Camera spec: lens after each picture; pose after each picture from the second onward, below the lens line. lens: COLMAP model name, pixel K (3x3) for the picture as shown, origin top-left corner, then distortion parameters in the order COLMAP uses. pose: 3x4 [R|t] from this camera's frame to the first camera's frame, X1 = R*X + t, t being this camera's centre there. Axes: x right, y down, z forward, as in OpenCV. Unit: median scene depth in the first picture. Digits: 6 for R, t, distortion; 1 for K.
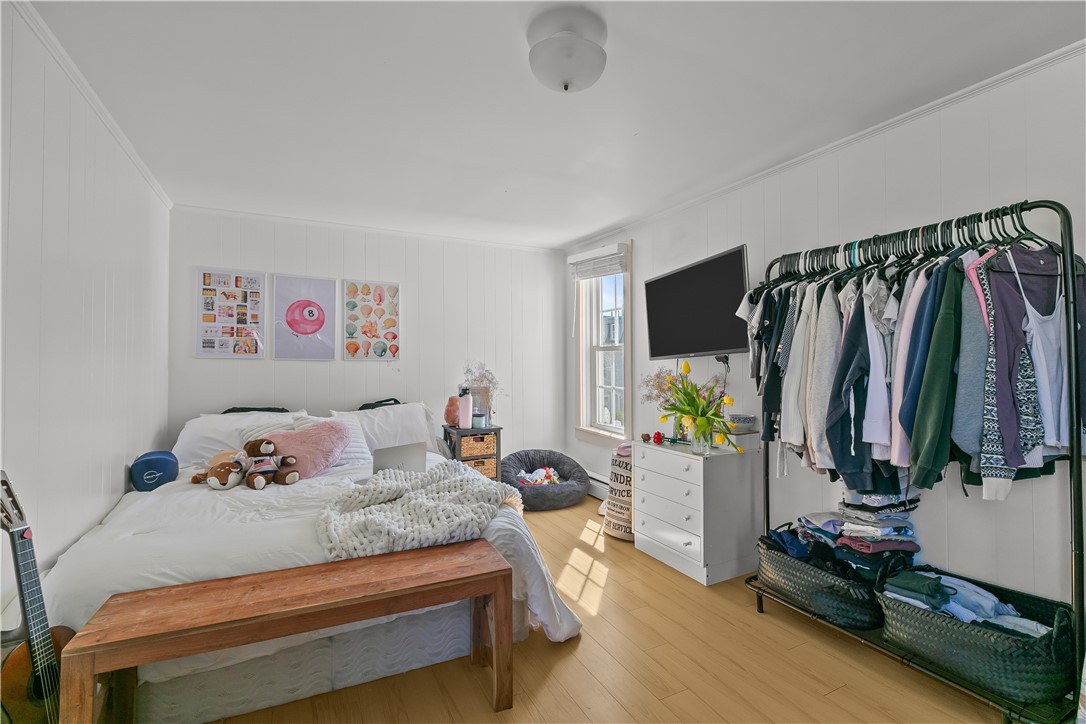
lens RADIAL K [[485.8, 0, 547.1], [0, 485.8, 356.9], [0, 0, 1]] dist [0.004107, 0.000133]
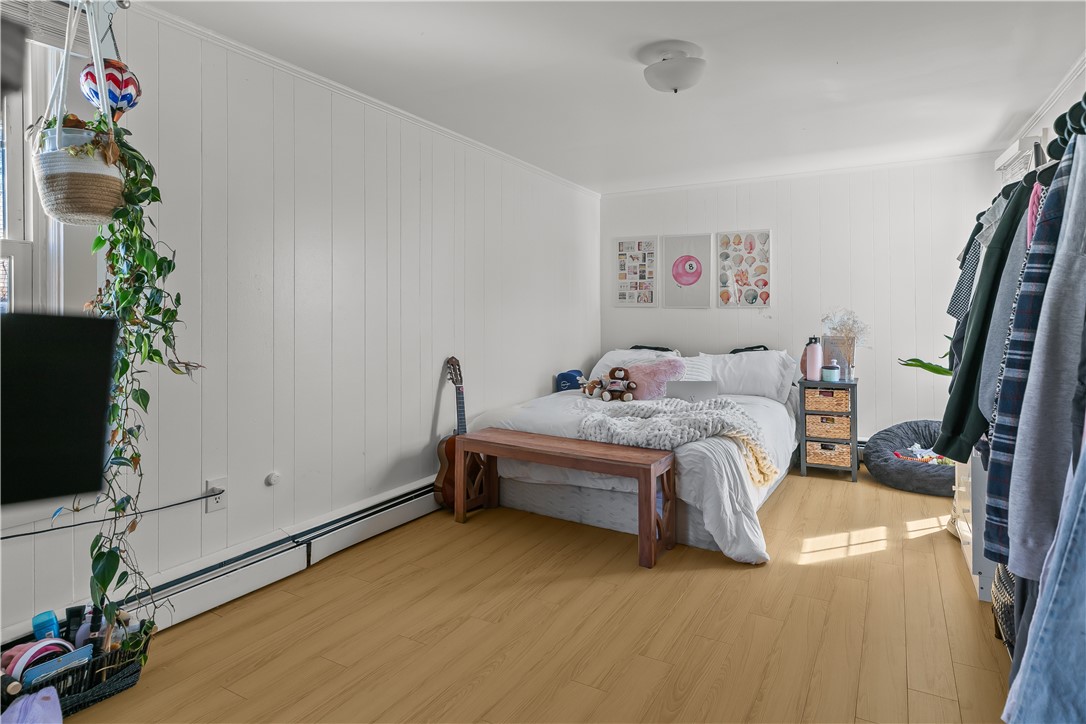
lens RADIAL K [[612.2, 0, 542.5], [0, 612.2, 308.1], [0, 0, 1]] dist [-0.002559, -0.000866]
pose [[0.538223, -0.005470, -0.842785, 0.559372], [0.014434, 0.999892, 0.002728, -0.001593], [0.842679, -0.013633, 0.538244, -0.067486]]
